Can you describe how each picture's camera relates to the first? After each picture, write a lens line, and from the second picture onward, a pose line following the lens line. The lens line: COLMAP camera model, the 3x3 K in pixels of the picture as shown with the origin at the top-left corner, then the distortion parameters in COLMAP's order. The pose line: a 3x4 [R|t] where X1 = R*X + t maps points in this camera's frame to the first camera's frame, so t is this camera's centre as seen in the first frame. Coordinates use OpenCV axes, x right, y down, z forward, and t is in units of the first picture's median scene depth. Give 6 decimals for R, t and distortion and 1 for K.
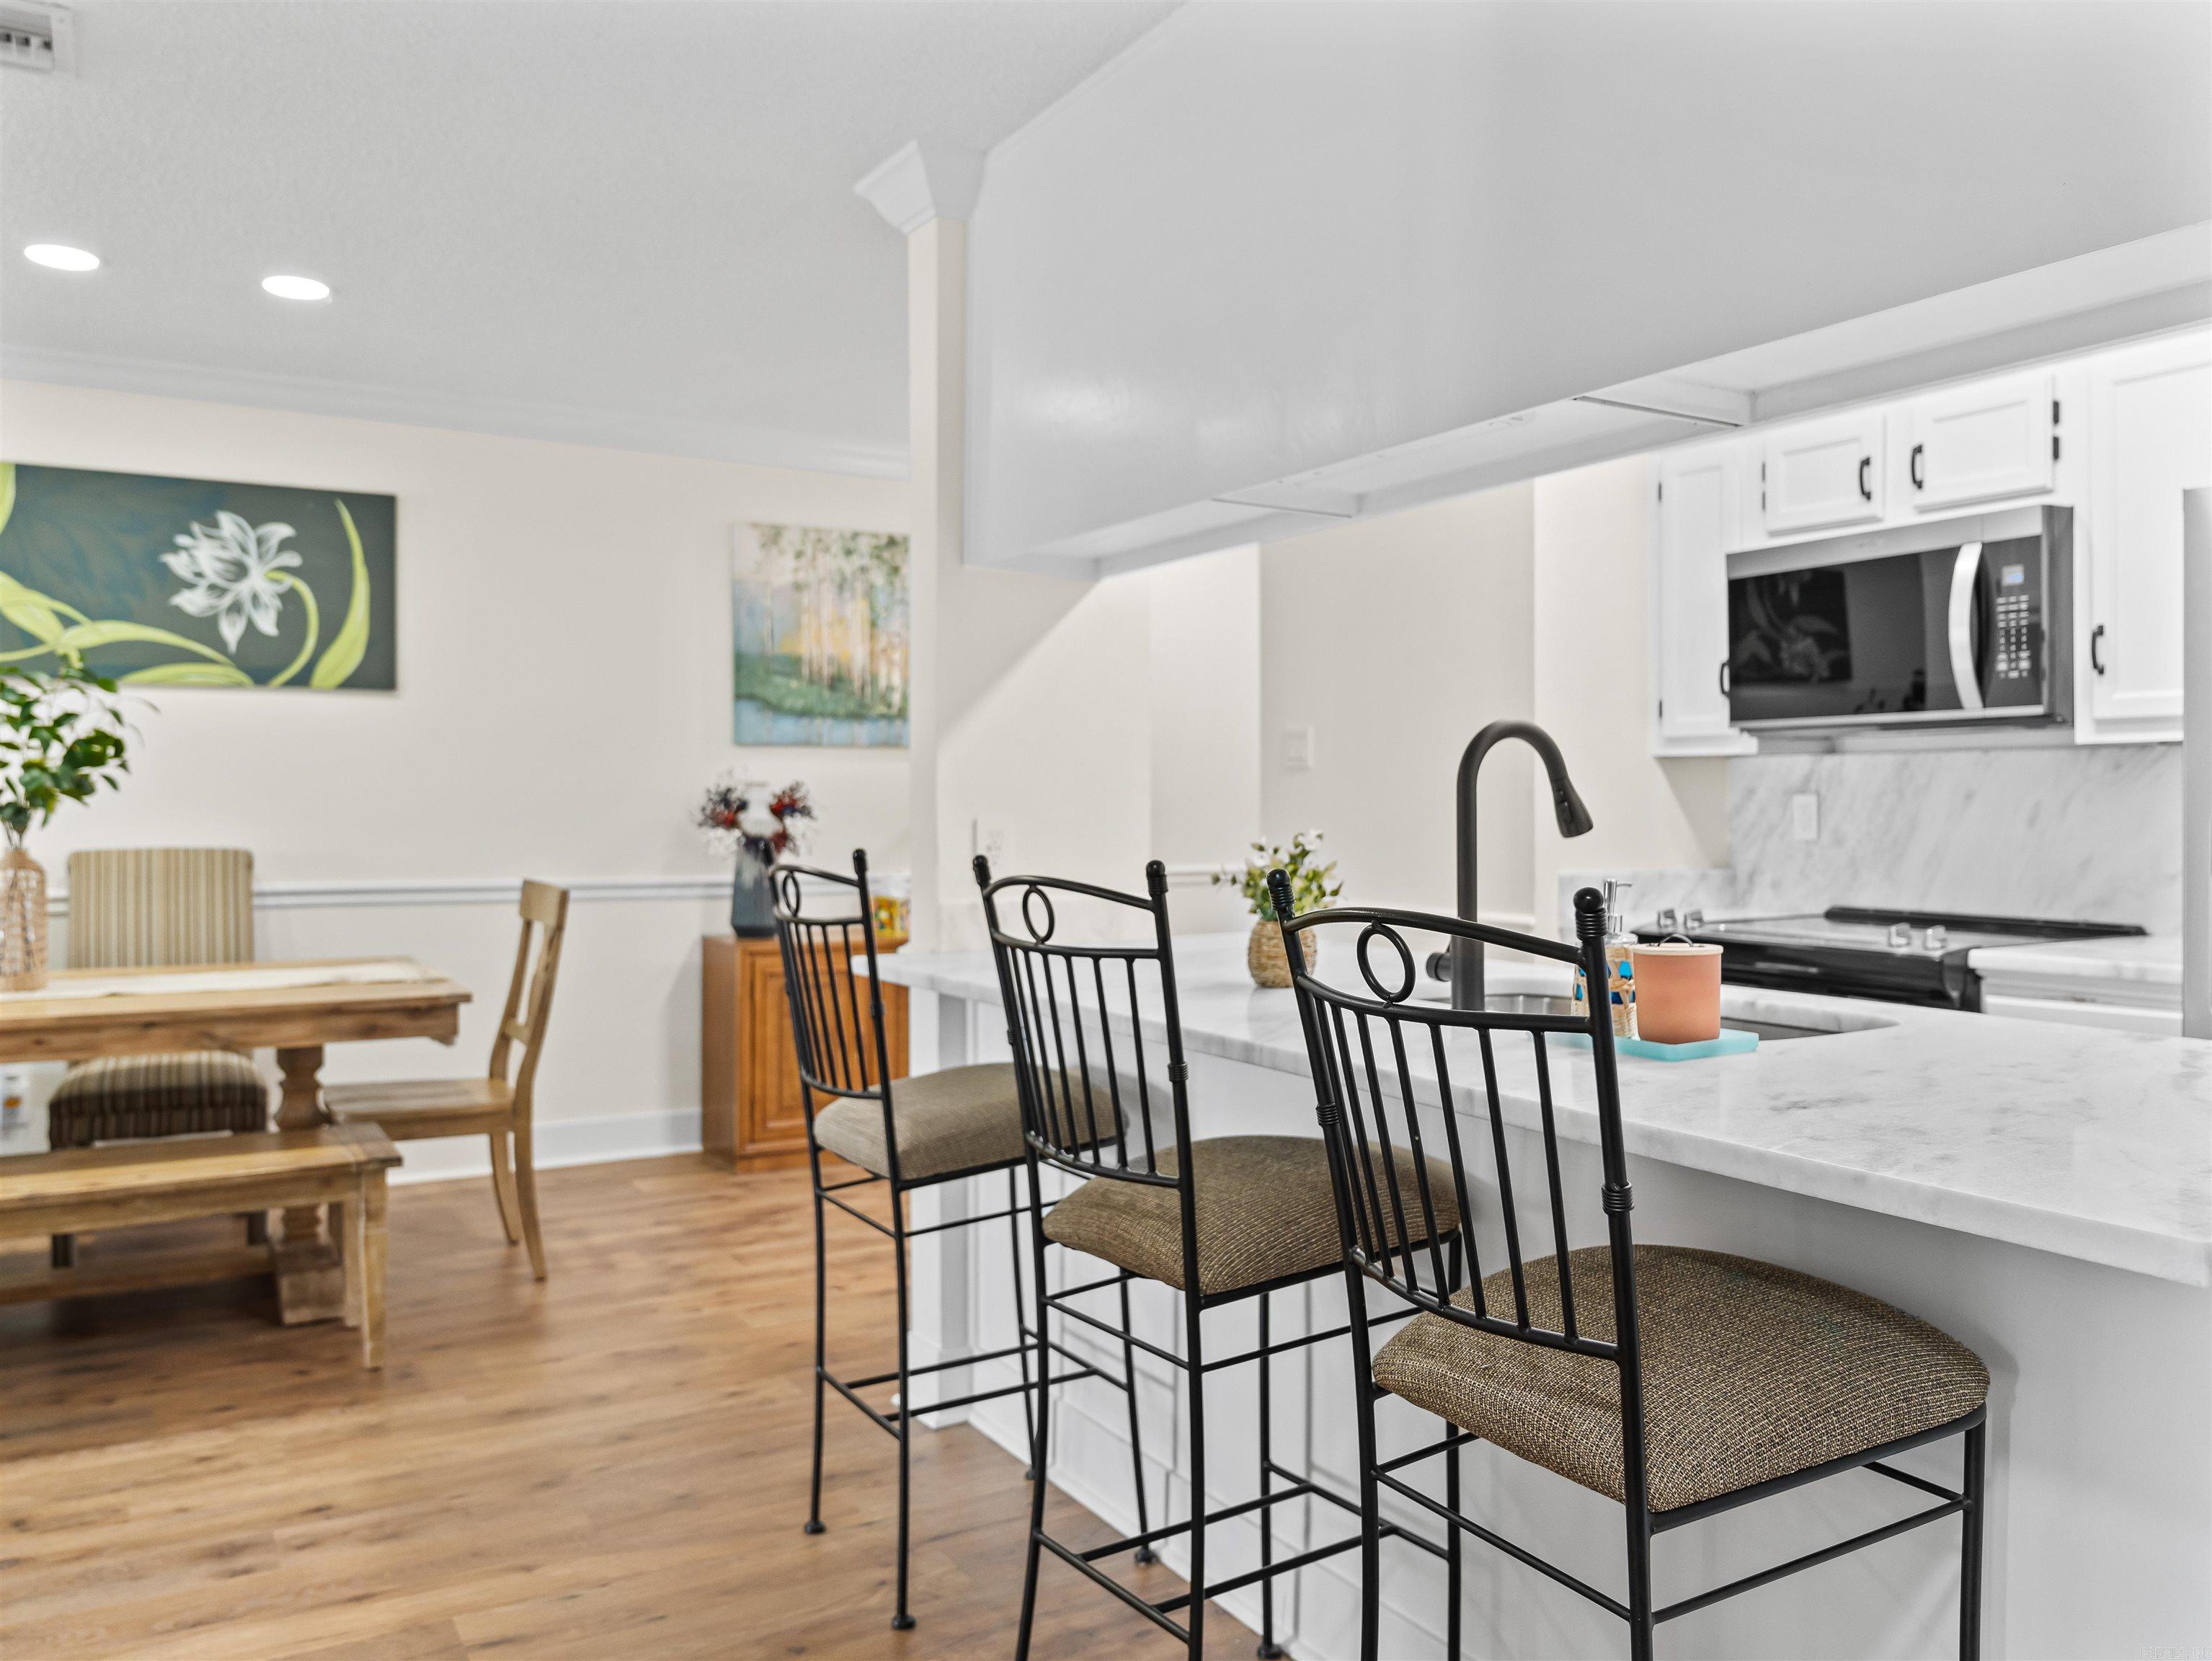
lens RADIAL K [[1698.9, 0, 1108.1], [0, 1698.9, 831.7], [0, 0, 1]] dist [-0.008394, -0.005923]
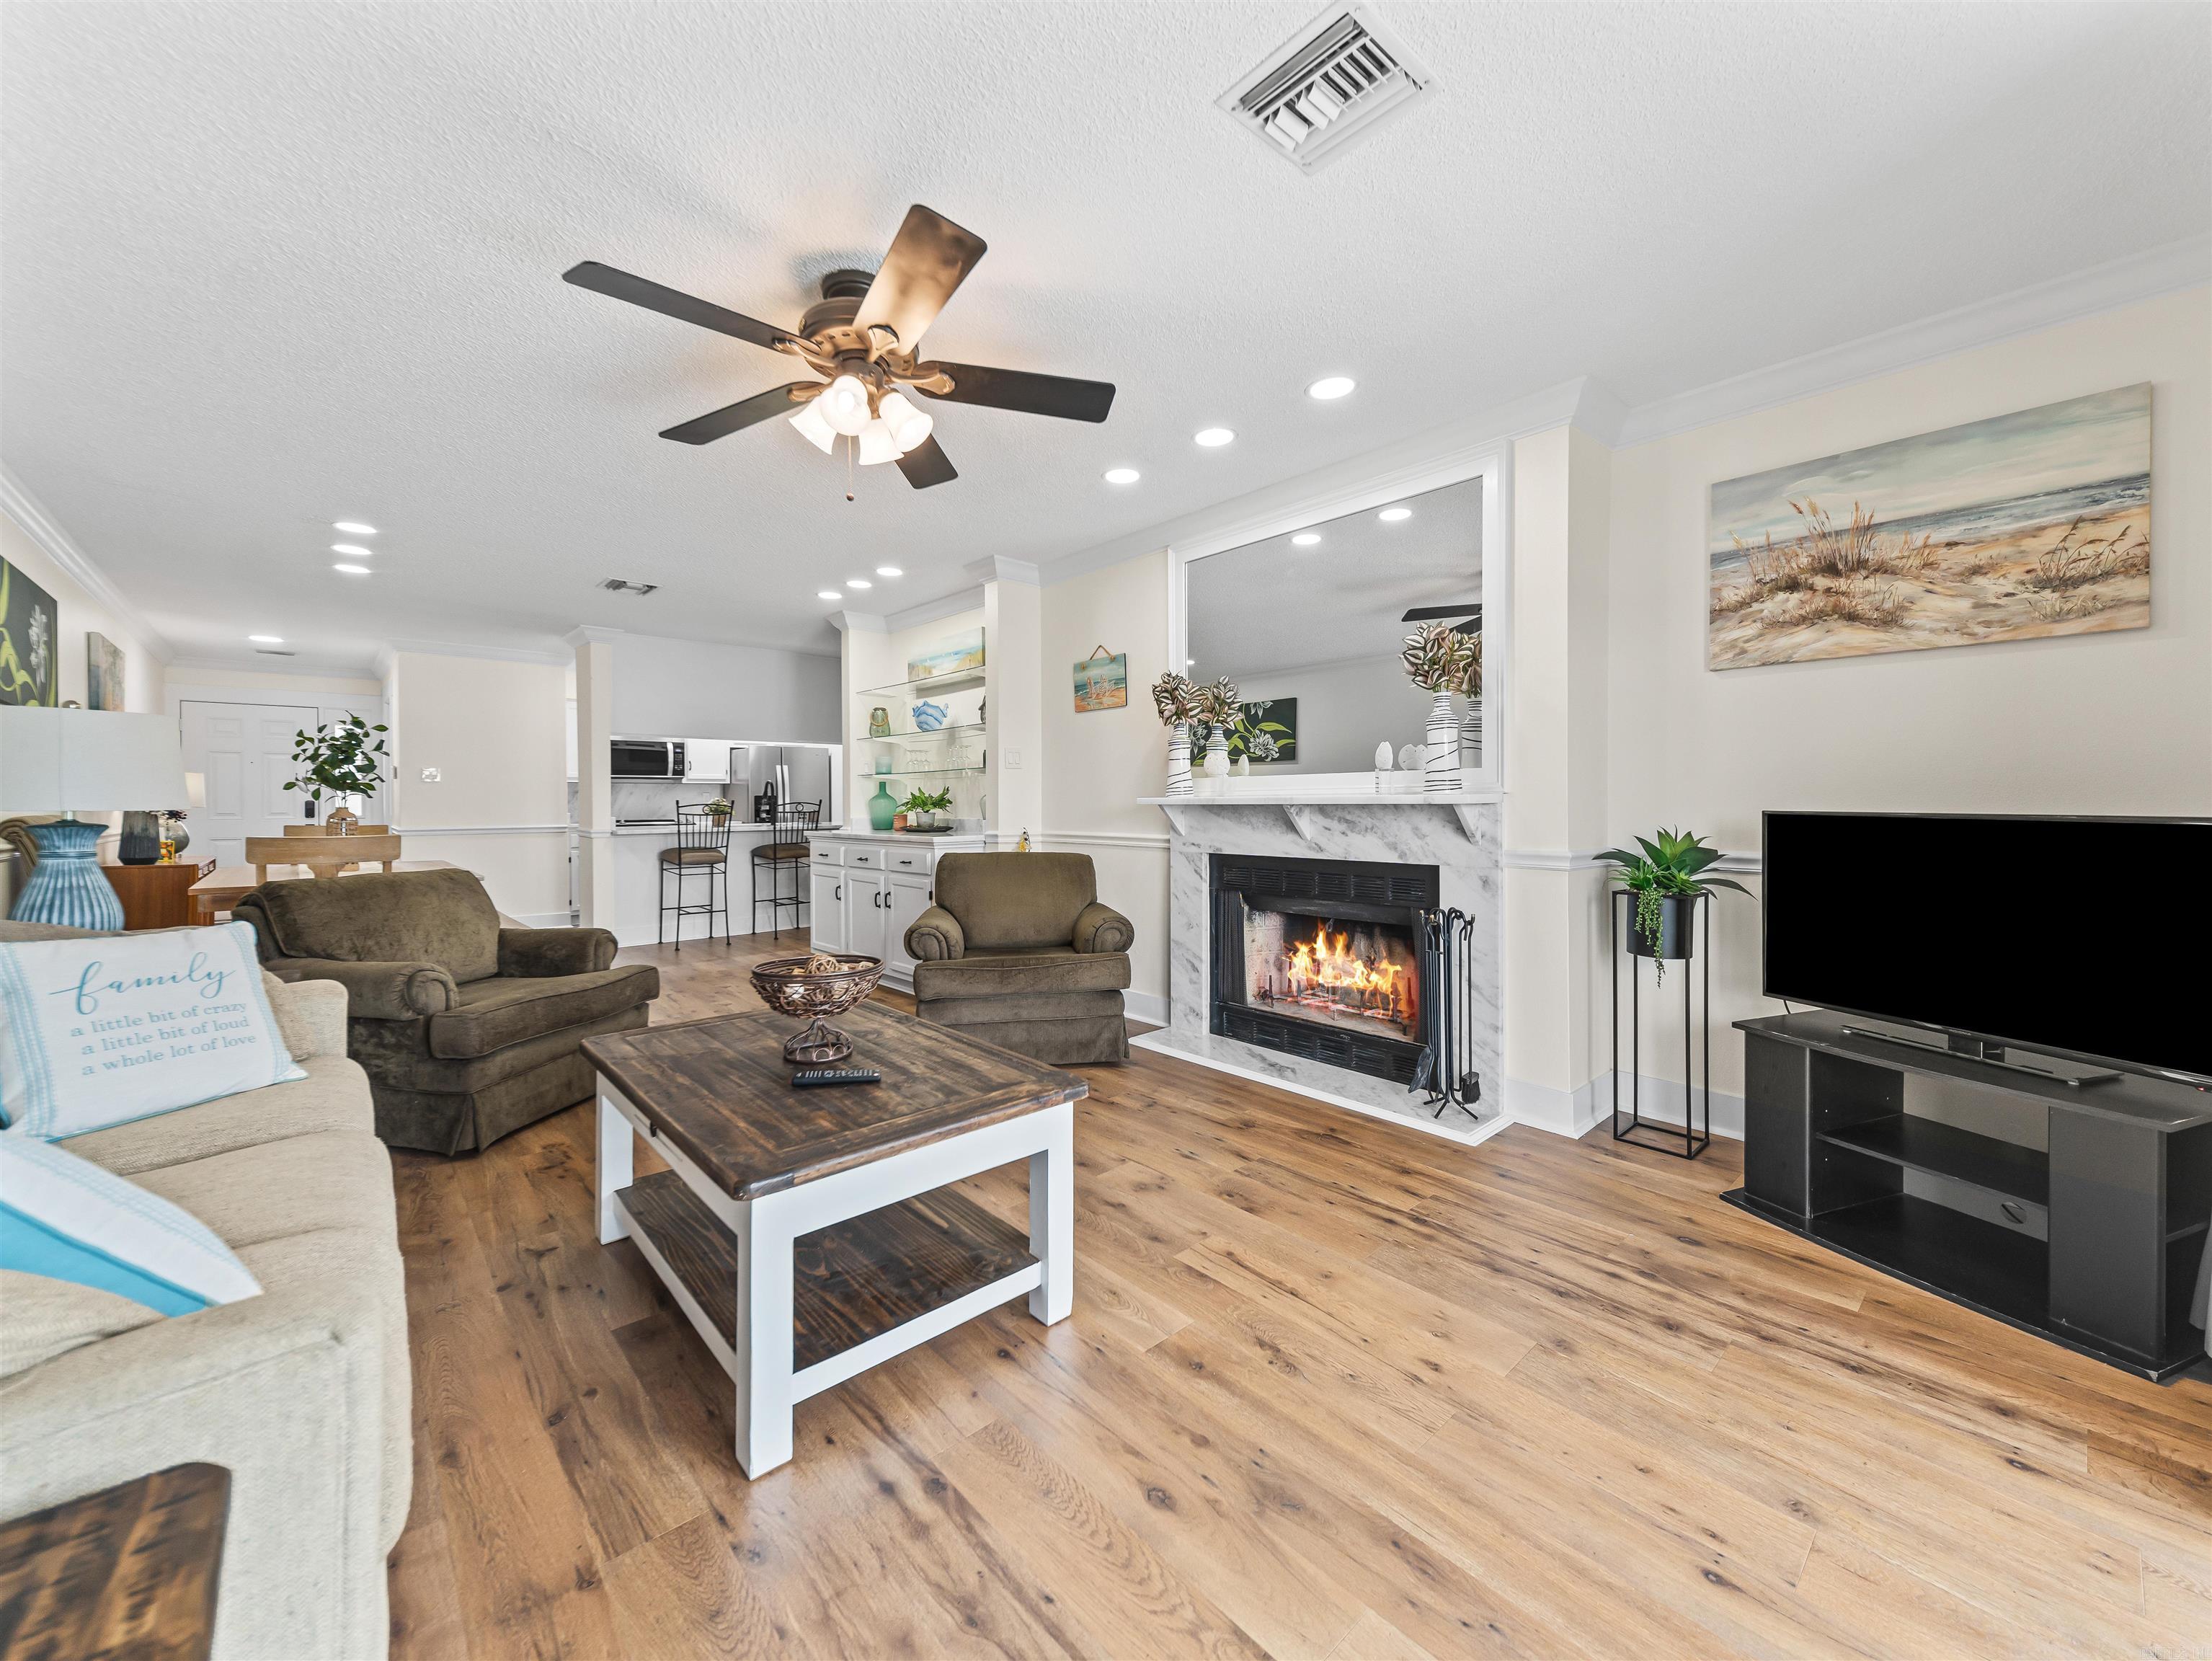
lens RADIAL K [[860.4, 0, 1104.8], [0, 860.4, 800.5], [0, 0, 1]] dist [0.033901, -0.011093]
pose [[-0.206241, 0.001537, 0.978500, -2.057640], [0.022584, 0.999740, 0.003190, 0.020531], [-0.978241, 0.022757, -0.206222, 0.256909]]
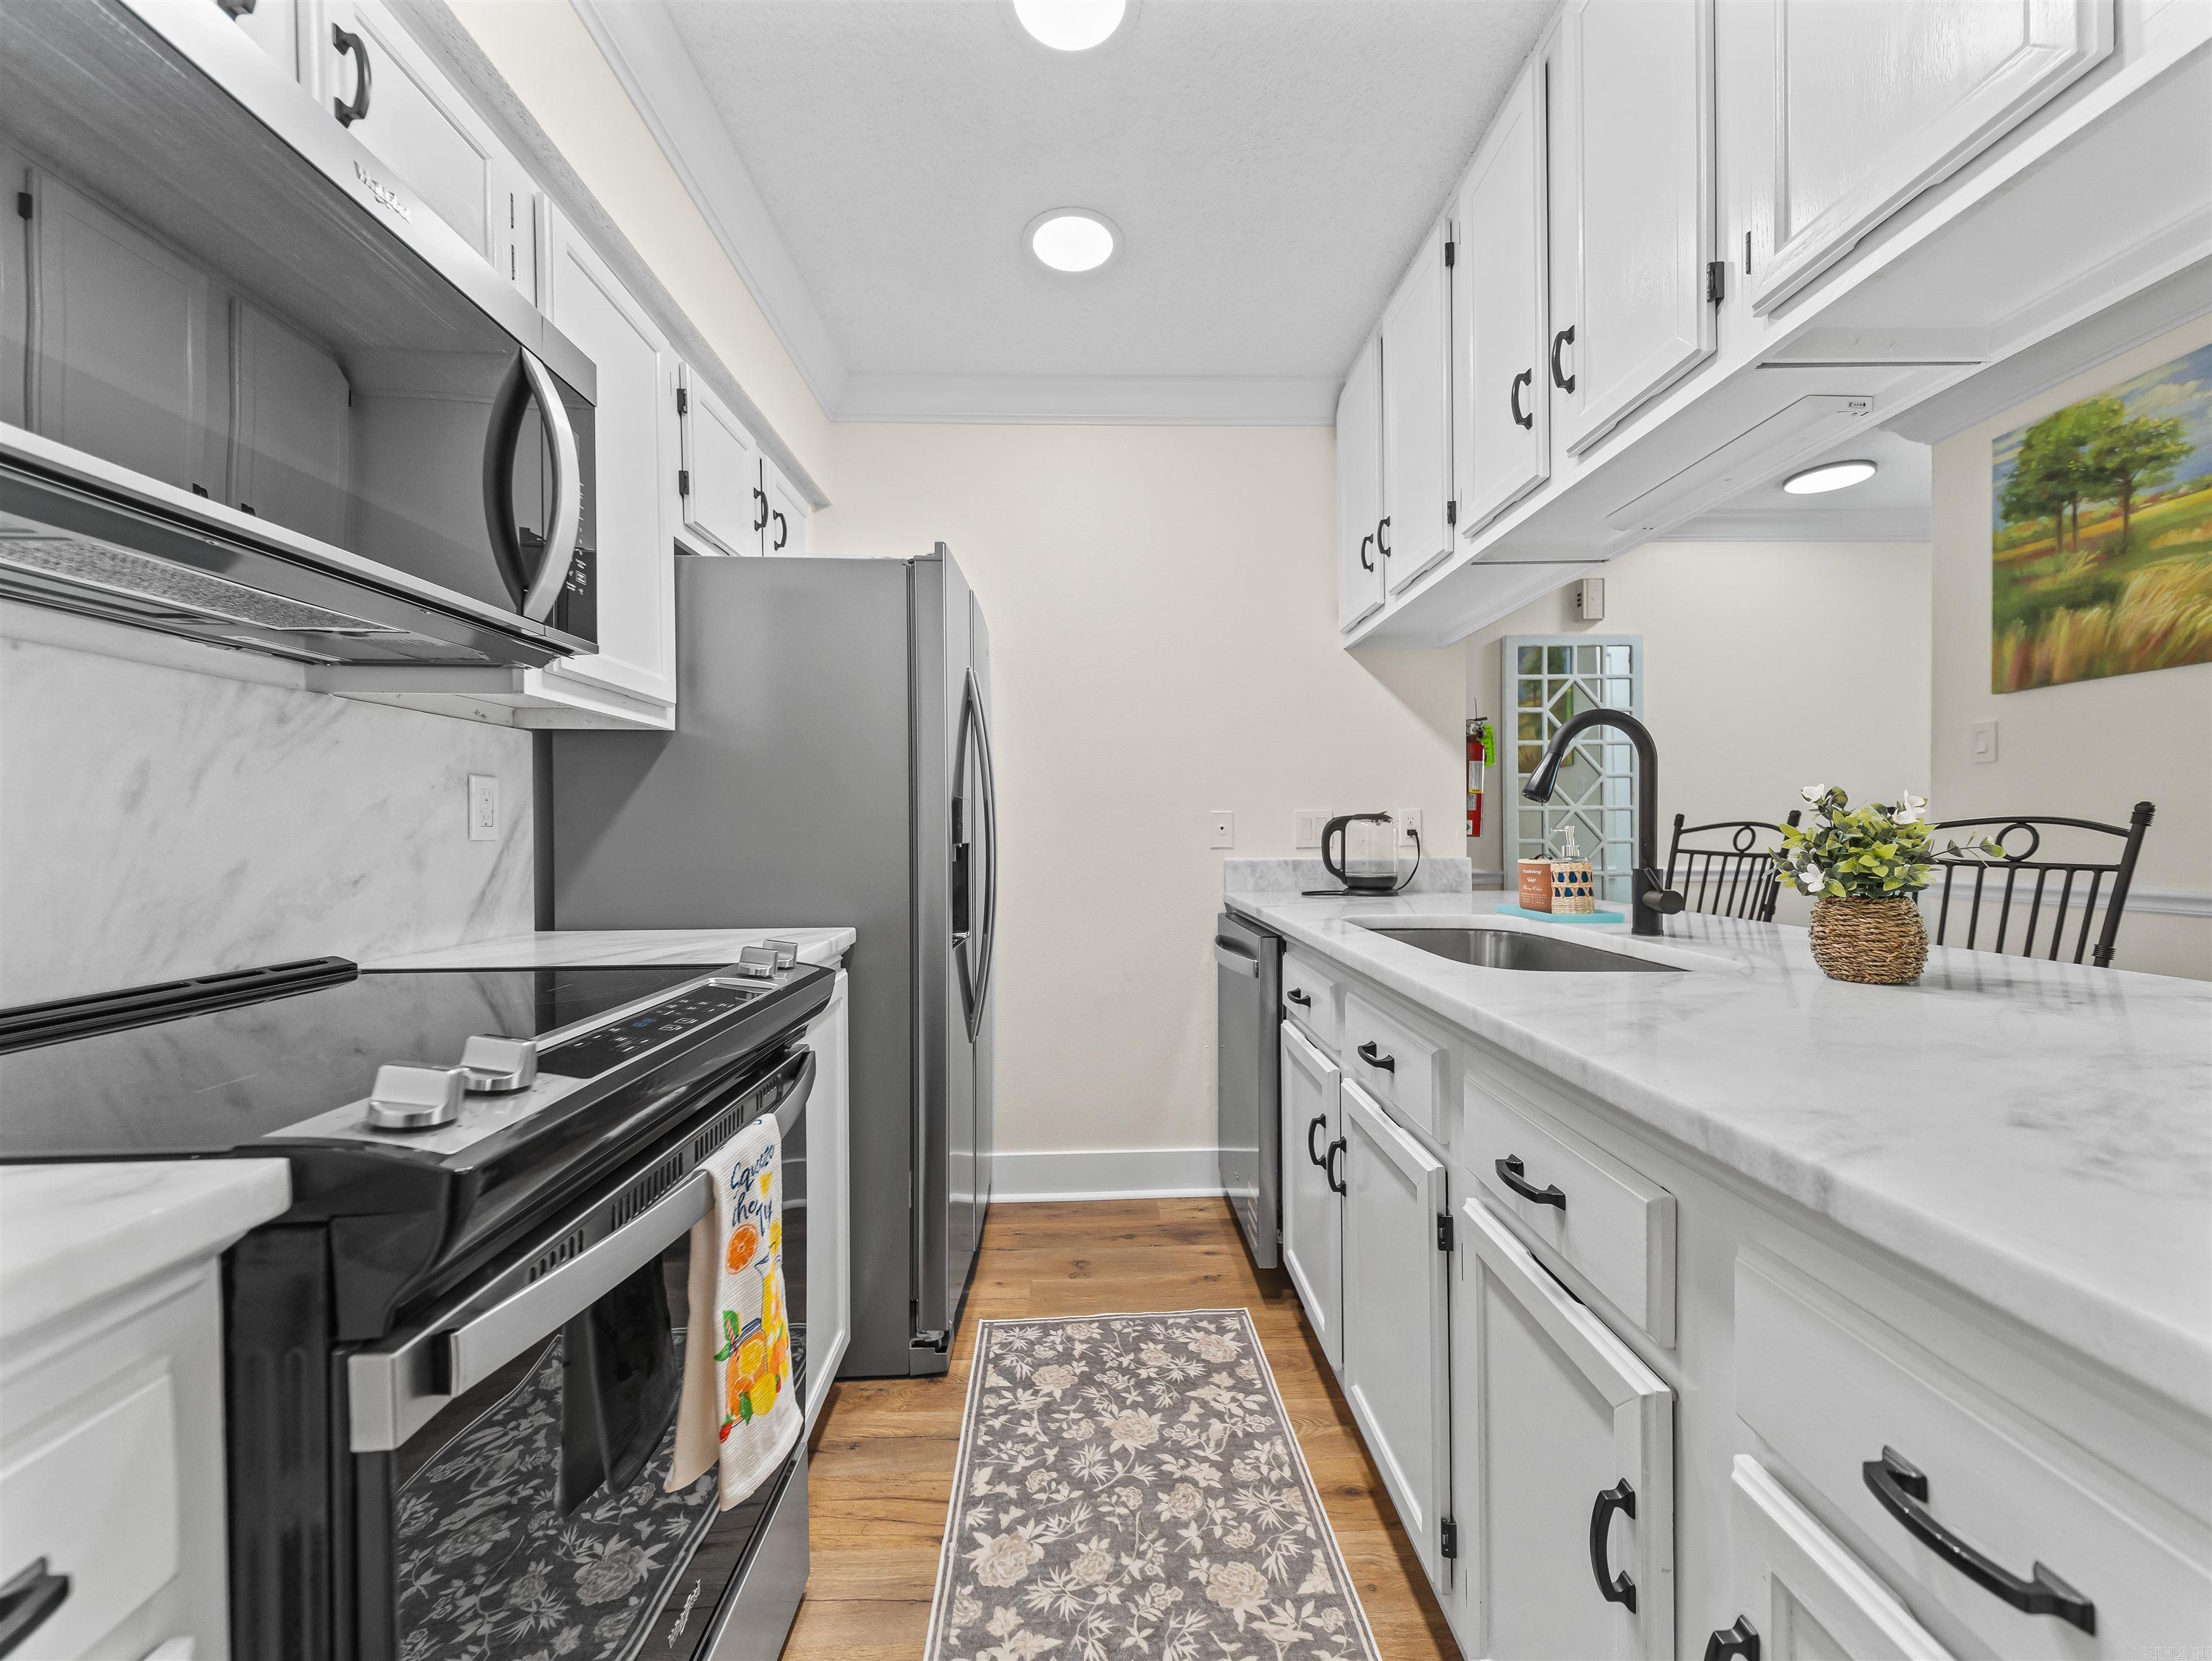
lens RADIAL K [[859.7, 0, 1107.9], [0, 859.7, 823.1], [0, 0, 1]] dist [0.034019, -0.011668]
pose [[-0.876830, 0.015005, 0.480567, 0.154476], [0.021797, 0.999726, 0.008555, 0.004820], [-0.480307, 0.017976, -0.876916, 1.091030]]
